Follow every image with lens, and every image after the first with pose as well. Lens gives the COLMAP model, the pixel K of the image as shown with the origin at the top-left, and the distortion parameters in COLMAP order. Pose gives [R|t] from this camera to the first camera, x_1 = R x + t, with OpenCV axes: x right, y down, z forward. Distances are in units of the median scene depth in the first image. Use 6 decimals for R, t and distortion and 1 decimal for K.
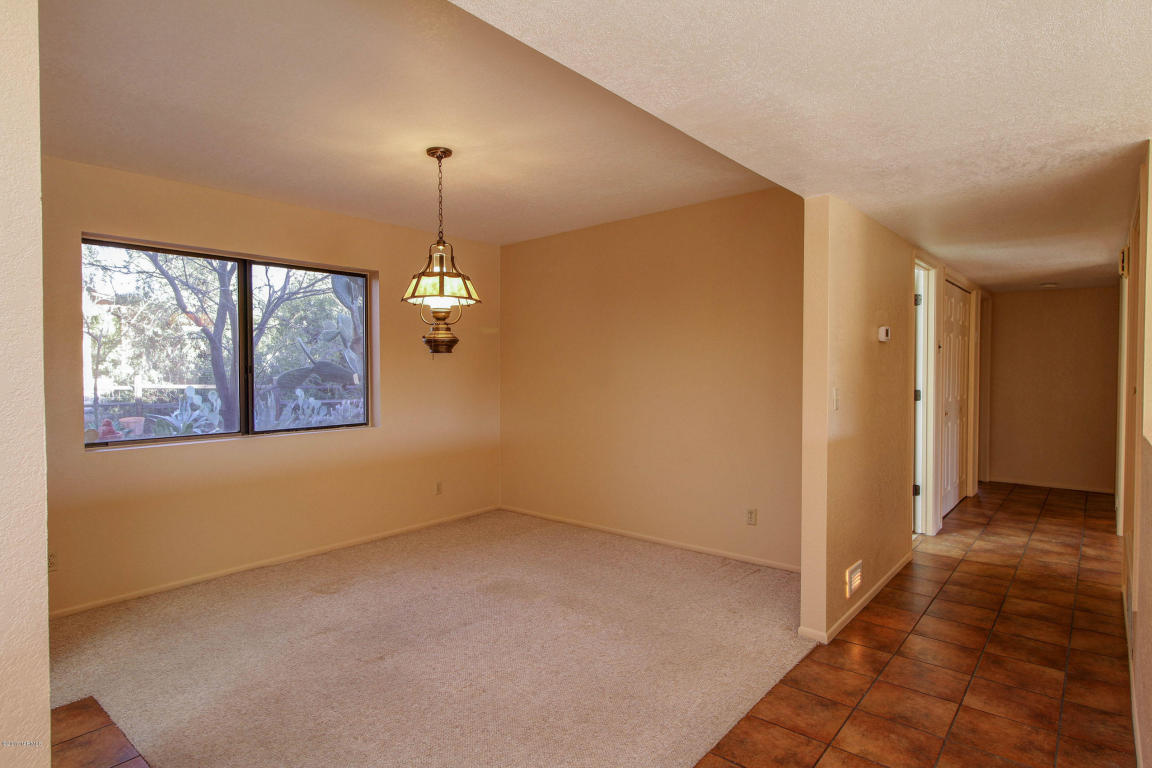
lens RADIAL K [[625.7, 0, 576.0], [0, 625.7, 384.0], [0, 0, 1]] dist [0.014155, -0.011990]
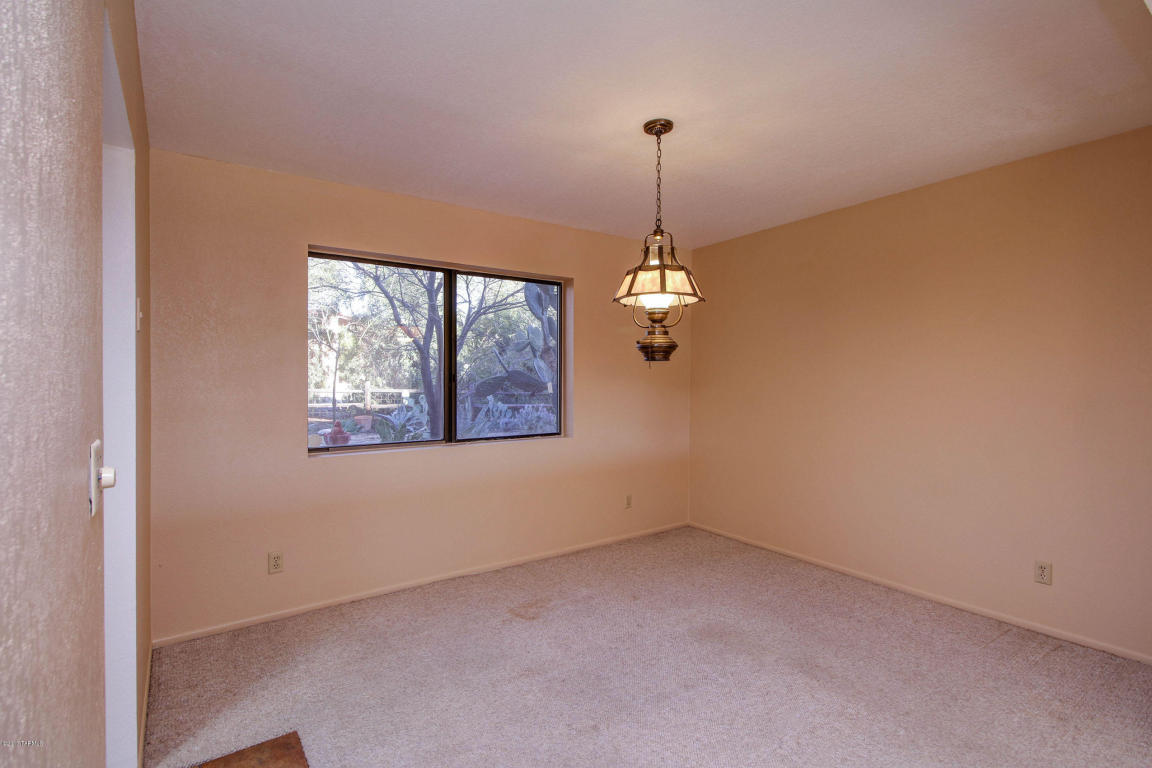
lens RADIAL K [[546.0, 0, 571.7], [0, 546.0, 388.2], [0, 0, 1]] dist [0.000408, -0.000253]
pose [[0.966376, 0.011421, -0.256880, -0.102730], [-0.012436, 0.999920, -0.002330, -0.006560], [0.256833, 0.005446, 0.966441, 0.187098]]
